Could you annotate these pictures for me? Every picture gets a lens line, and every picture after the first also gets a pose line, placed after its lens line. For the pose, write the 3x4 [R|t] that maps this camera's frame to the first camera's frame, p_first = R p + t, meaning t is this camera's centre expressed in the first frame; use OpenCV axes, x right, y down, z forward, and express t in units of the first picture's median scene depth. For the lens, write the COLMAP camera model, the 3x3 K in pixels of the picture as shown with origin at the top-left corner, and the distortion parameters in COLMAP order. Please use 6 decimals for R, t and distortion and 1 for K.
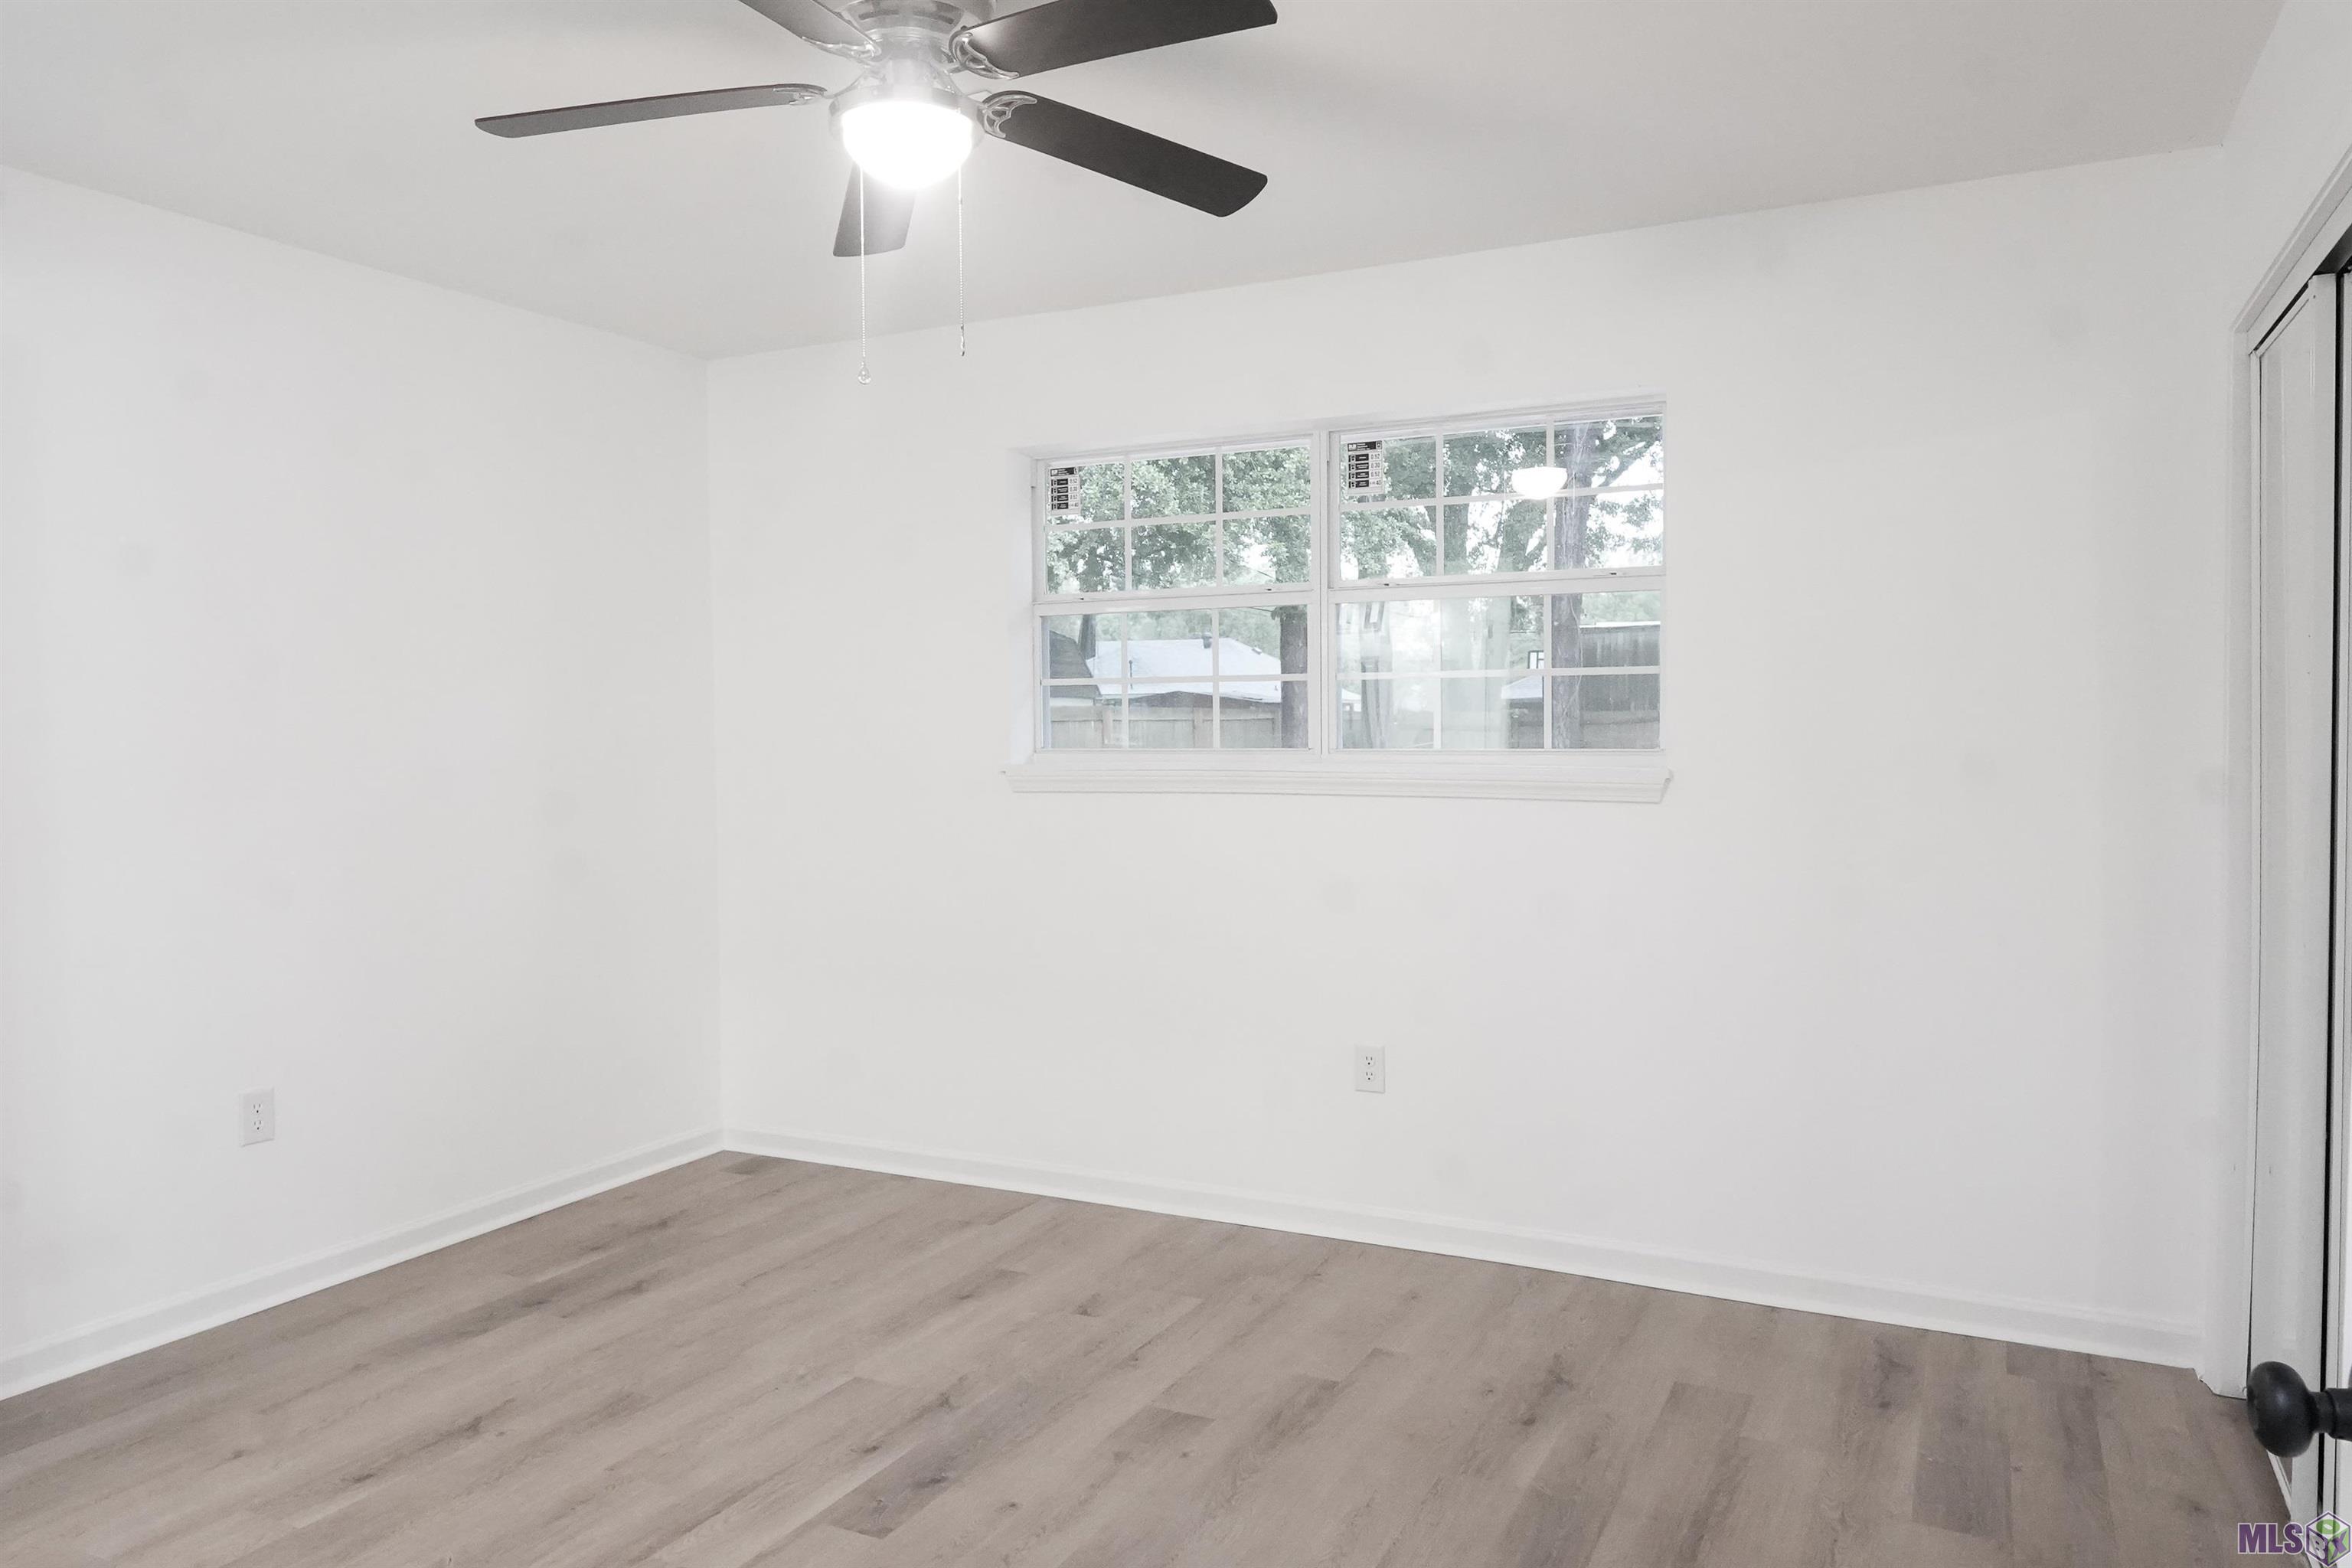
lens RADIAL K [[1583.9, 0, 1180.7], [0, 1583.9, 748.2], [0, 0, 1]] dist [0.001753, 0.000359]
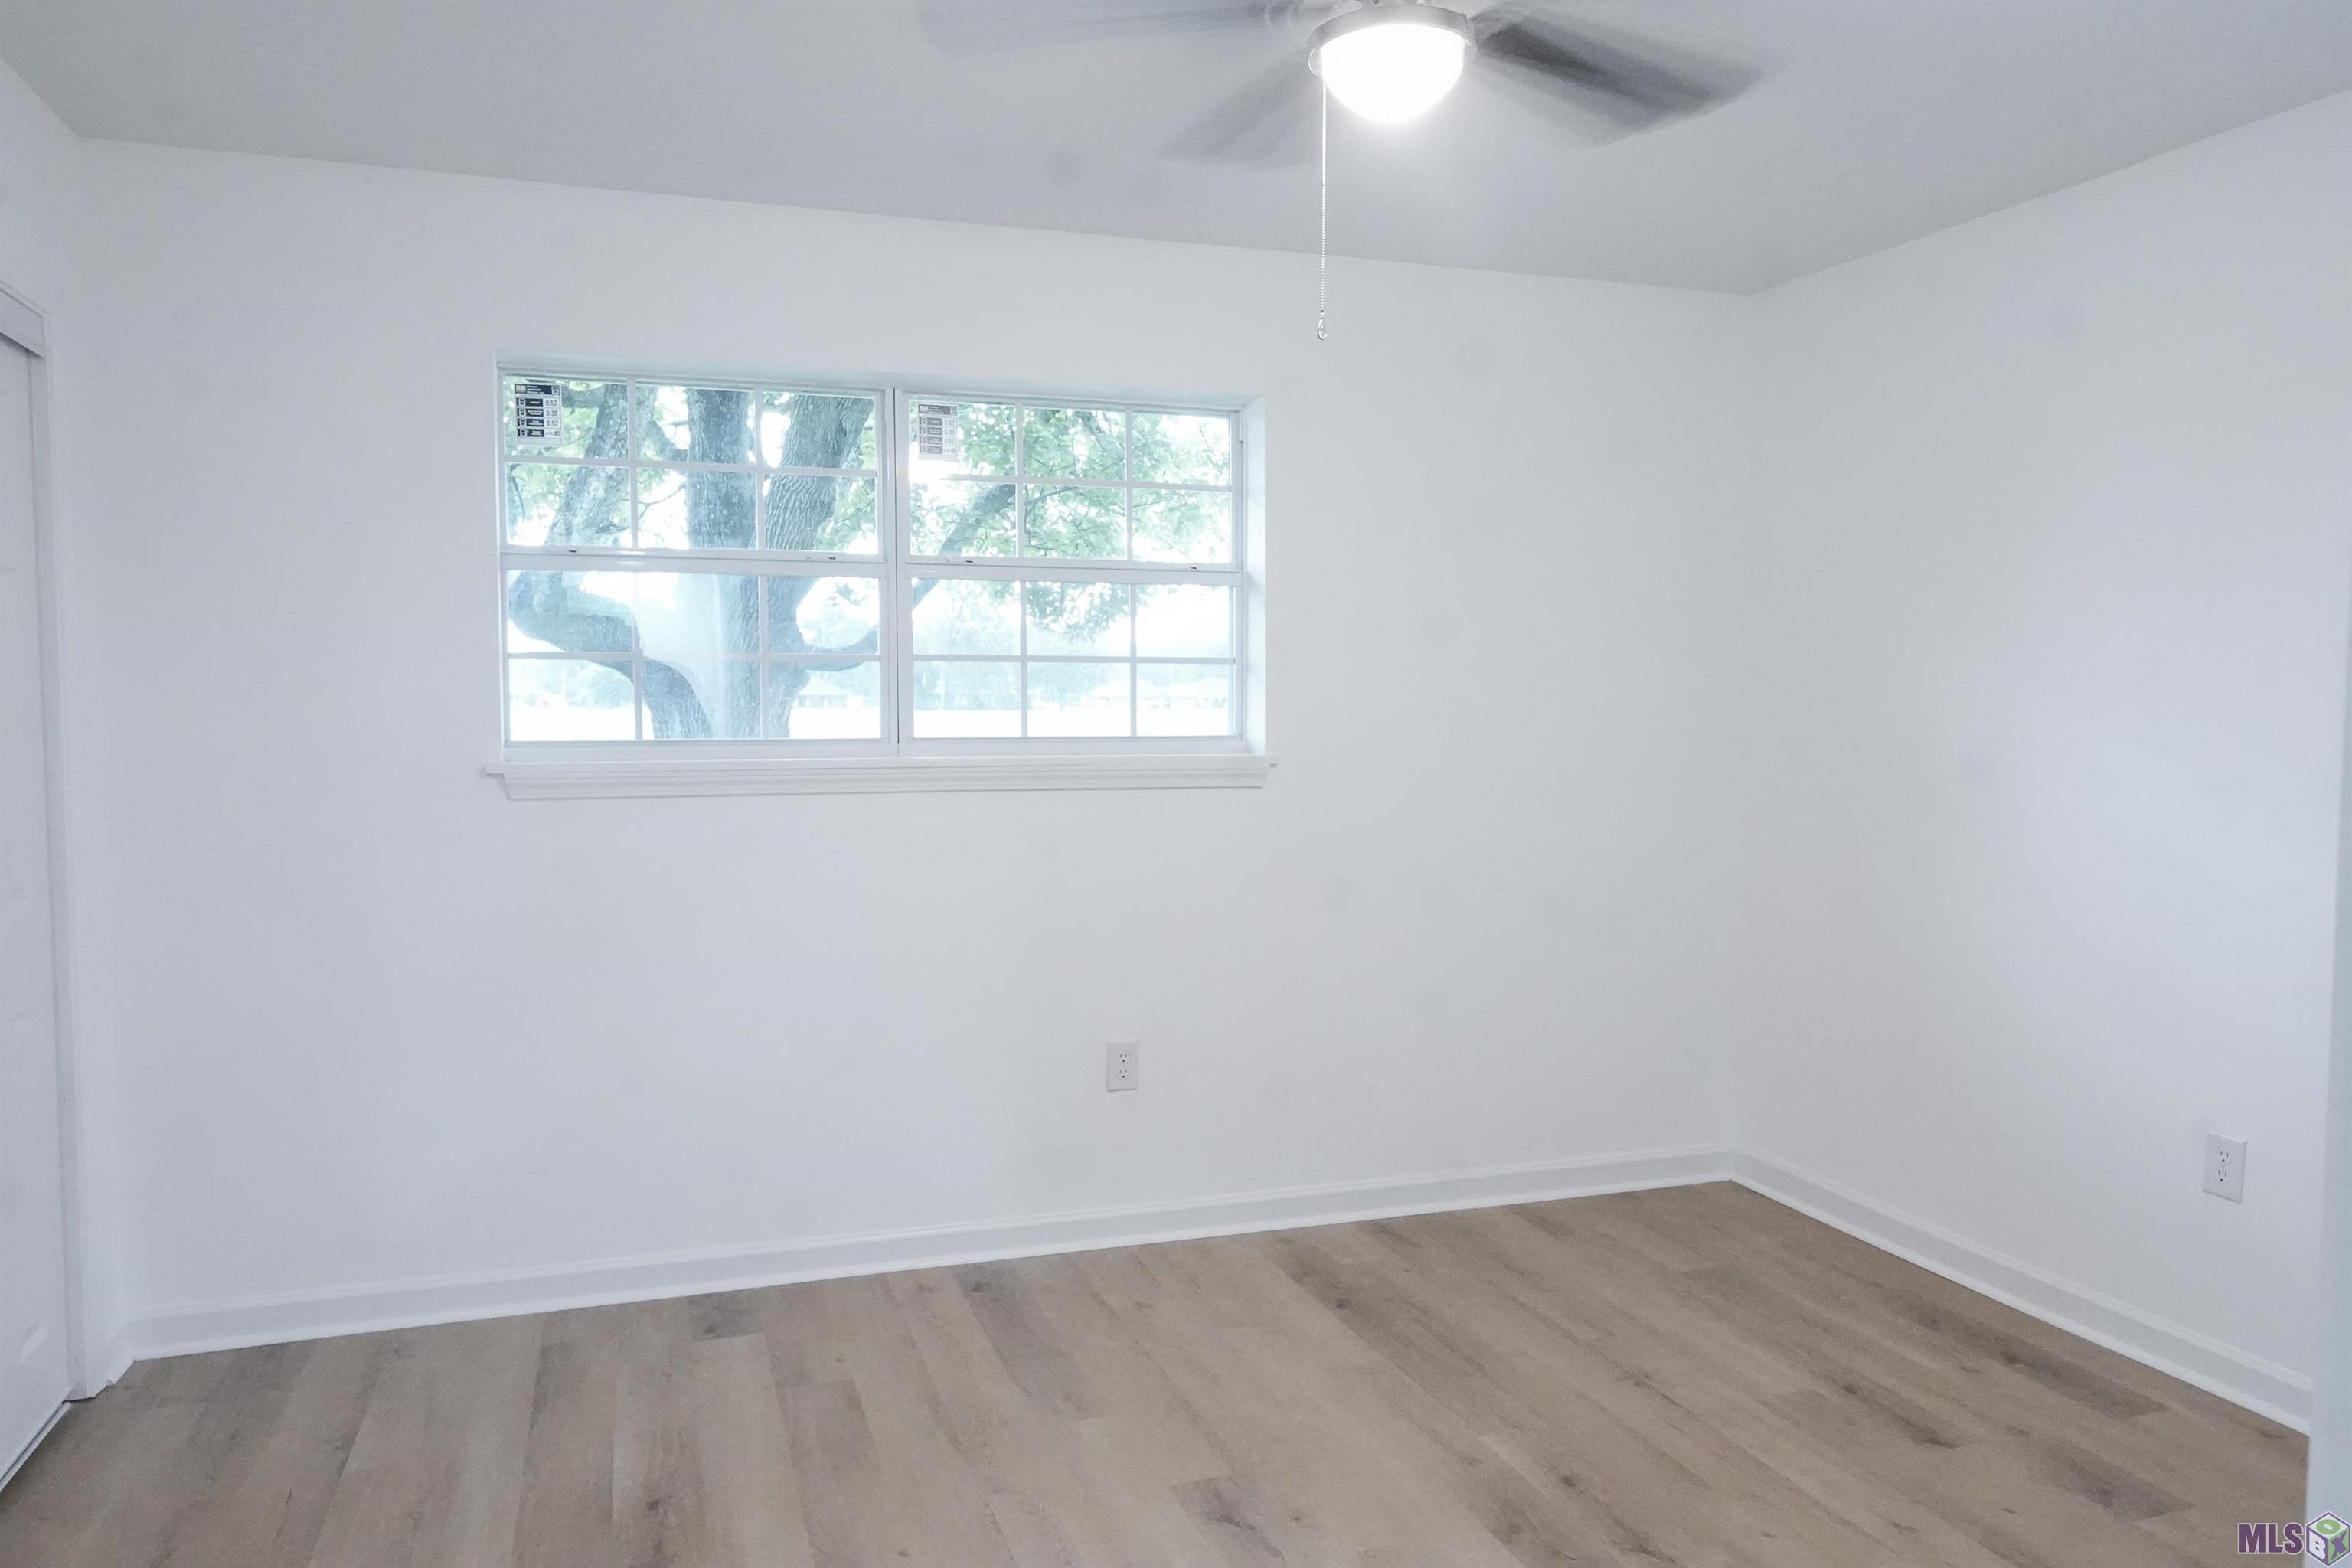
lens RADIAL K [[1627.7, 0, 1176.0], [0, 1627.7, 784.0], [0, 0, 1]] dist [-0.003360, 0.000230]
pose [[0.710905, -0.035095, 0.702412, -0.418473], [0.016315, 0.999308, 0.033417, -0.001745], [-0.703099, -0.012296, 0.710986, 0.204552]]
